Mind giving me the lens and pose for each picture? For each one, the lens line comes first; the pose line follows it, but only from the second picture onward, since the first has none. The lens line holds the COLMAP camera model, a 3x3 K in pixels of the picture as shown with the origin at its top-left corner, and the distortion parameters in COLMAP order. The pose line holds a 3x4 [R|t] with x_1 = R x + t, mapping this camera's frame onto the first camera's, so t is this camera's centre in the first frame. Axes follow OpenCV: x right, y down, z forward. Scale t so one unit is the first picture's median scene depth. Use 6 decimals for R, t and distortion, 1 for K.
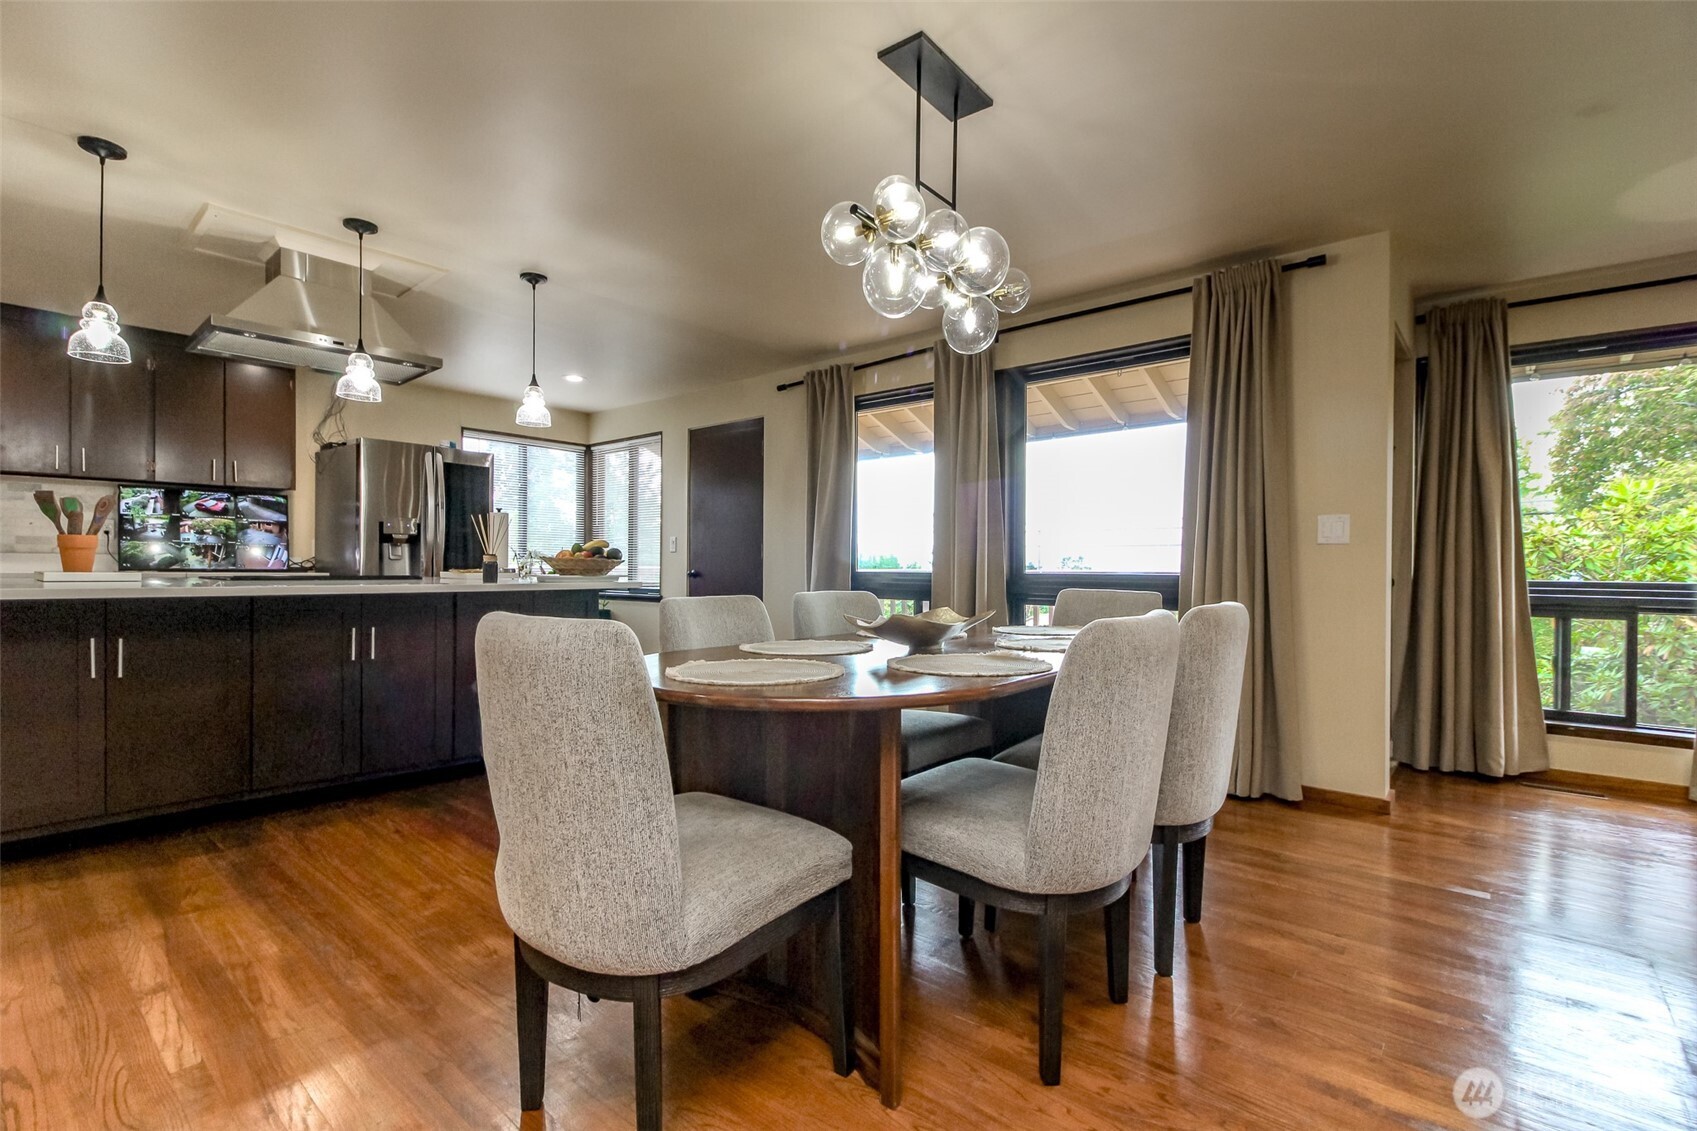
lens RADIAL K [[771.7, 0, 844.4], [0, 771.7, 576.4], [0, 0, 1]] dist [0.000393, -0.000459]
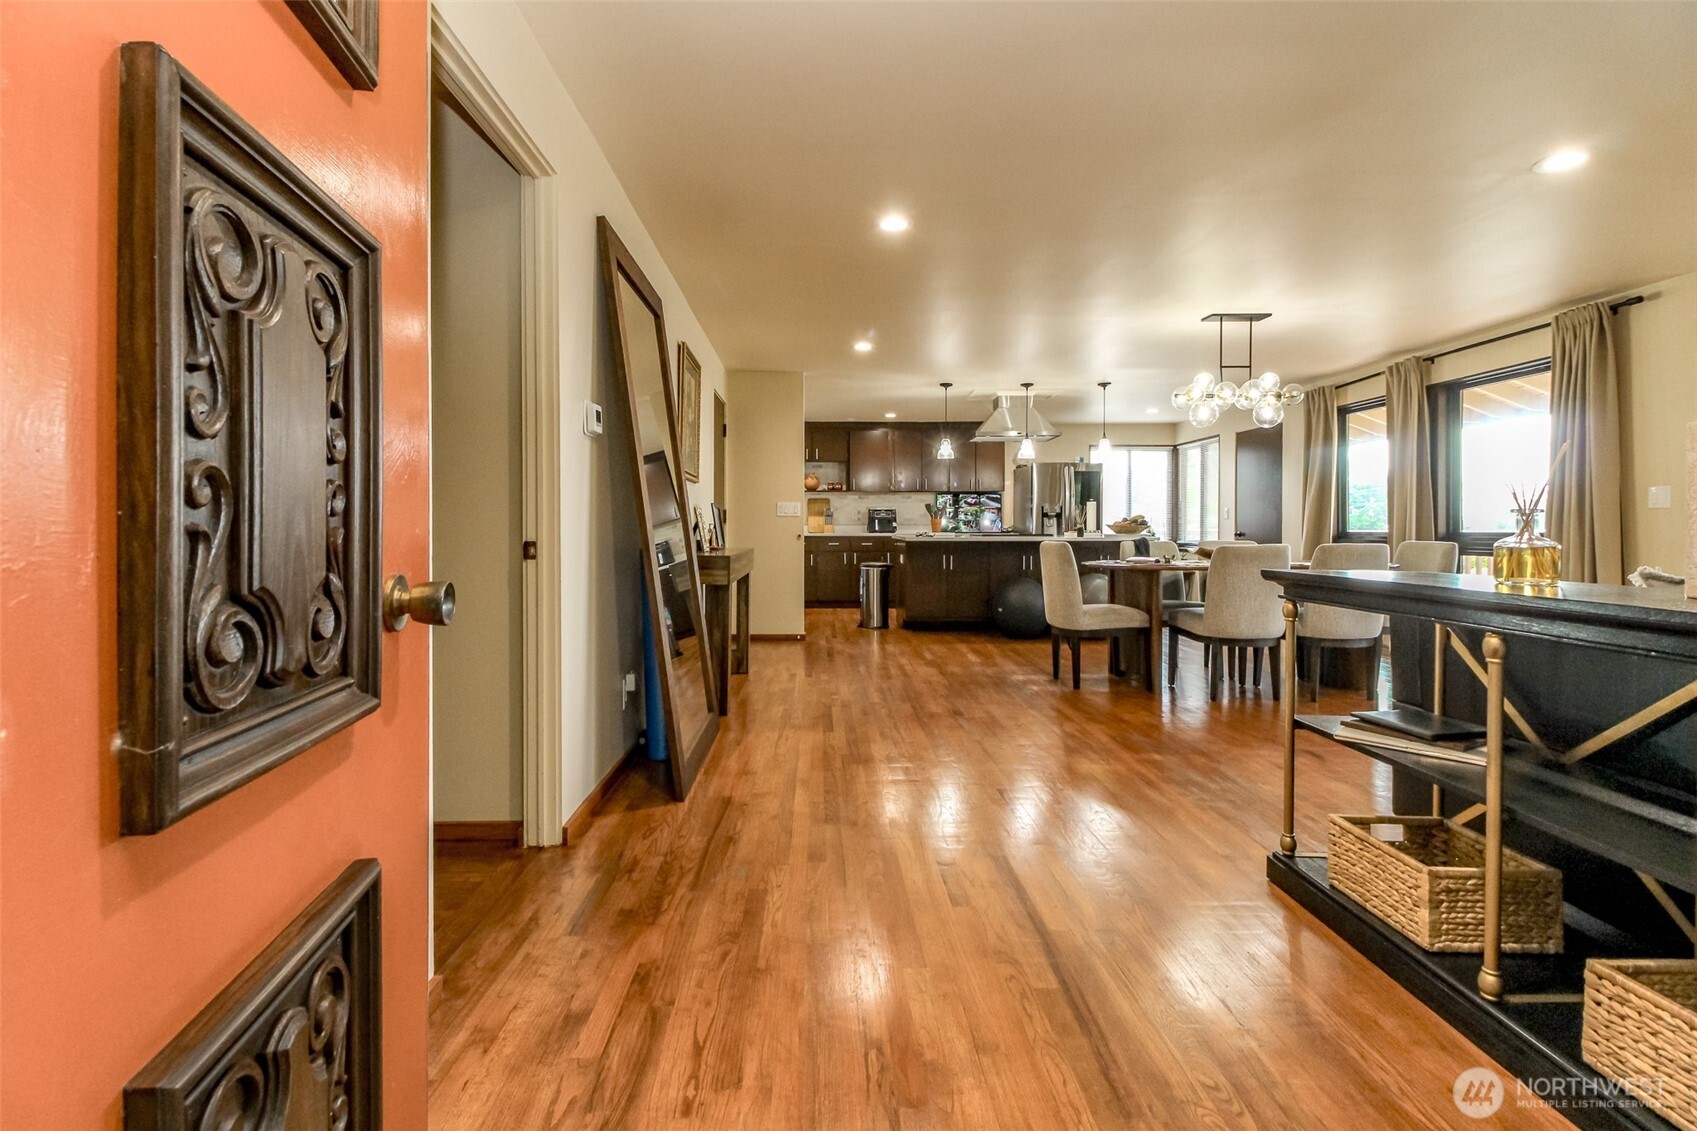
lens RADIAL K [[750.5, 0, 826.9], [0, 750.5, 529.2], [0, 0, 1]] dist [0.003562, -0.006646]
pose [[0.658515, -0.007867, -0.752526, 0.451028], [-0.001279, 0.999932, -0.011573, 0.007009], [0.752566, 0.008583, 0.658461, -0.628856]]
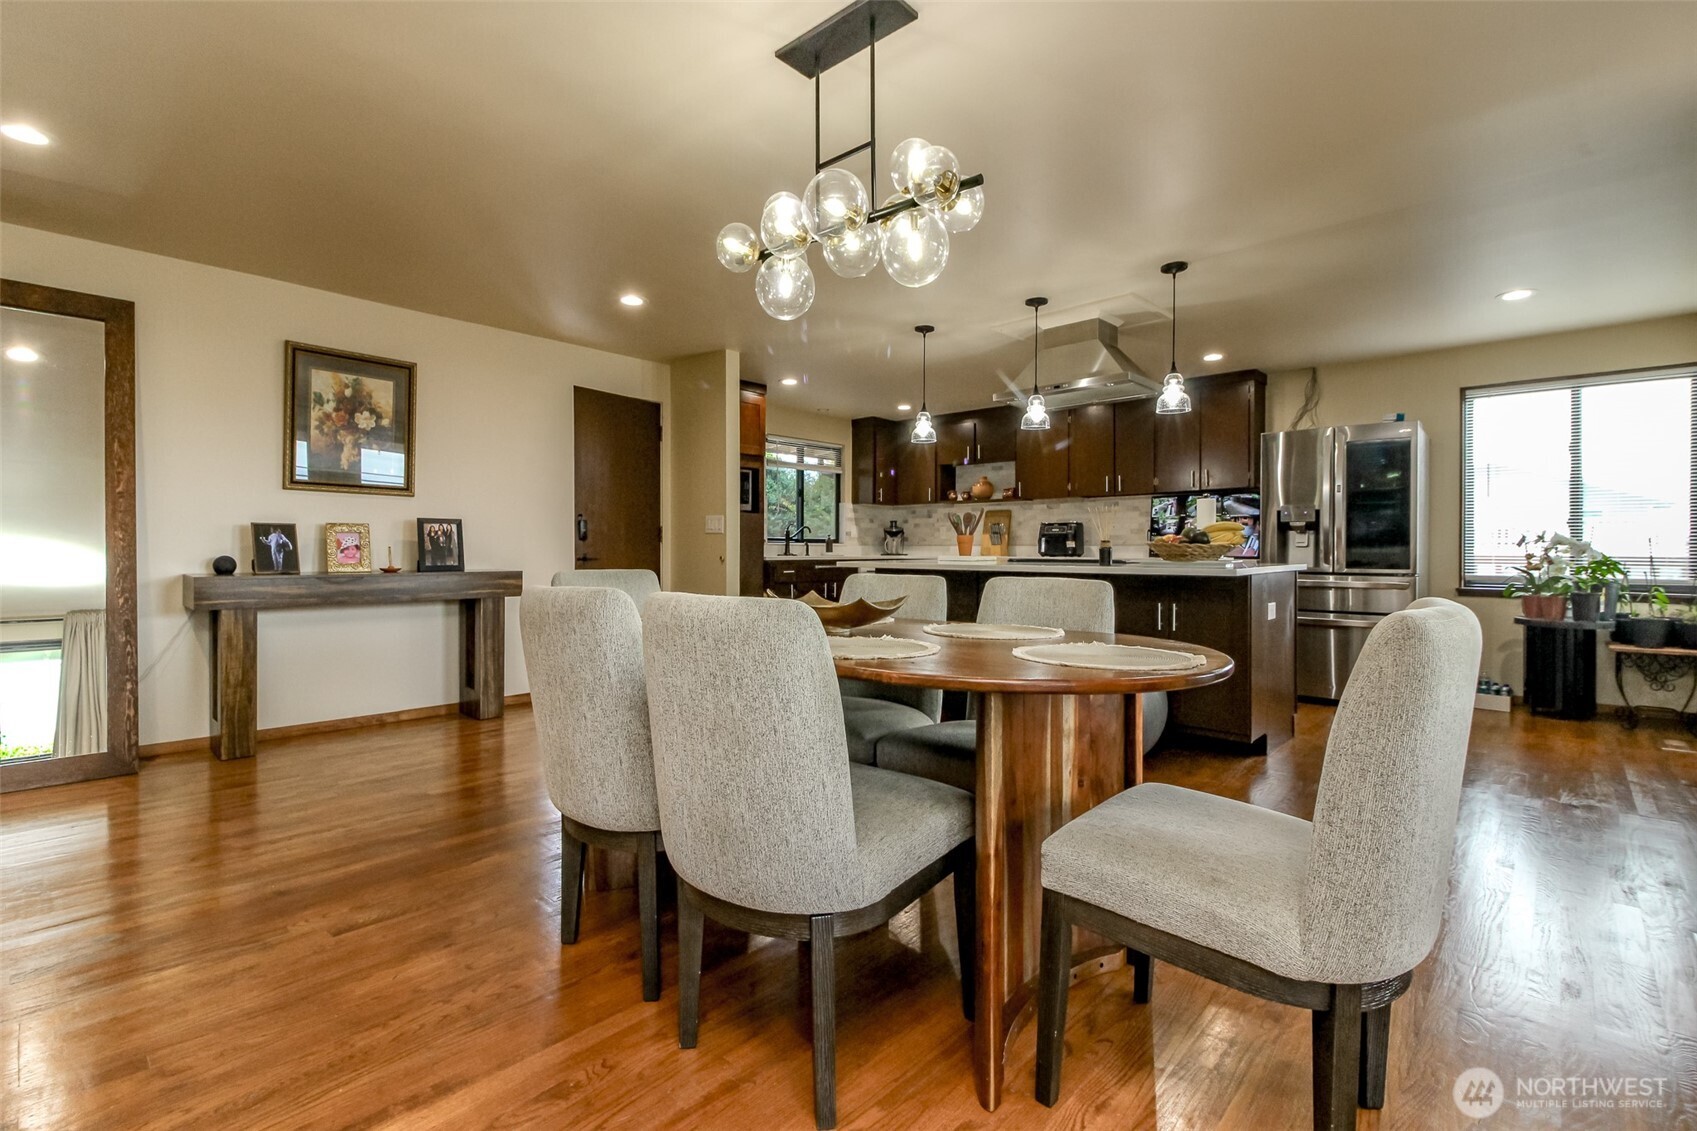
lens RADIAL K [[761.2, 0, 843.2], [0, 761.2, 552.6], [0, 0, 1]] dist [-0.001162, -0.000677]
pose [[-0.040772, -0.005709, -0.999152, 0.470868], [-0.013505, 0.999895, -0.005162, -0.001260], [0.999077, 0.013283, -0.040845, 0.477455]]
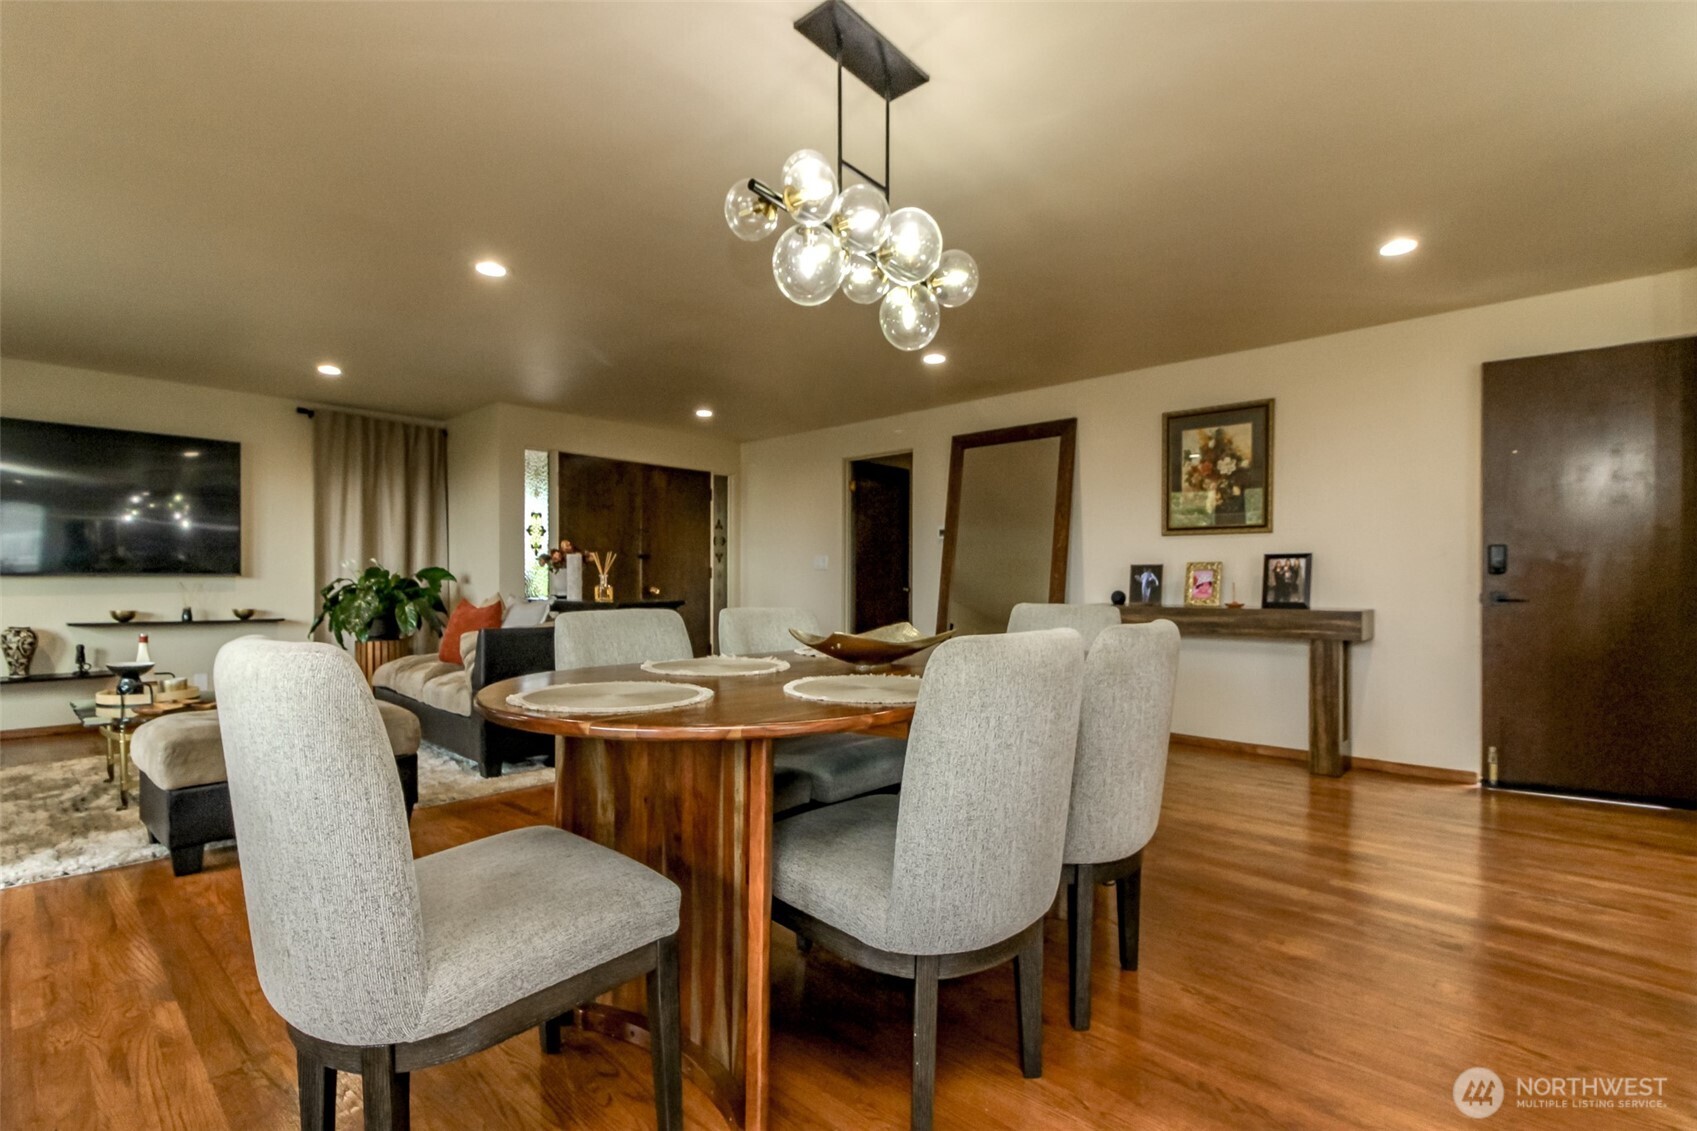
lens RADIAL K [[774.4, 0, 840.6], [0, 774.4, 595.9], [0, 0, 1]] dist [0.002605, -0.000535]
pose [[-0.998934, -0.010644, 0.044916, 0.045320], [-0.009327, 0.999523, 0.029431, -0.013328], [-0.045208, 0.028981, -0.998557, 0.883322]]
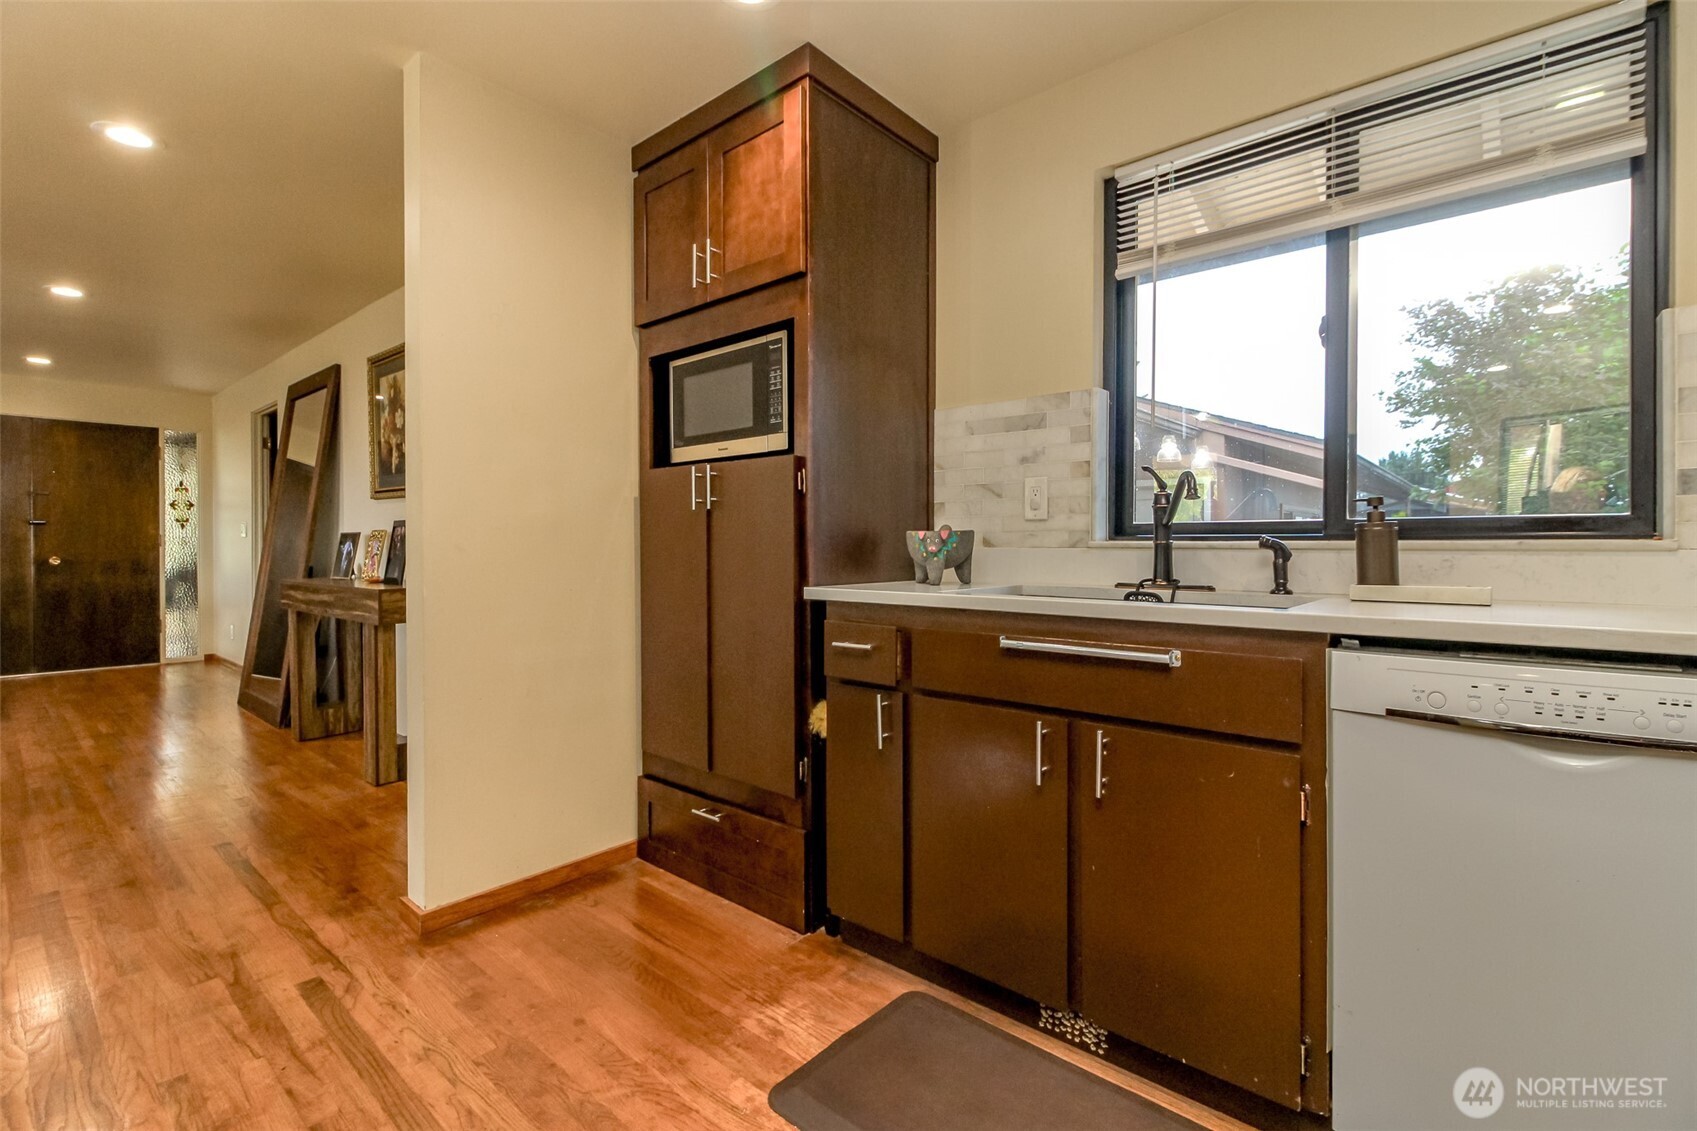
lens RADIAL K [[760.8, 0, 844.1], [0, 760.8, 549.9], [0, 0, 1]] dist [0.023361, -0.015942]
pose [[-0.999895, -0.009175, 0.011224, -0.890975], [-0.009001, 0.999840, 0.015451, -0.026898], [-0.011364, 0.015349, -0.999818, 0.711186]]
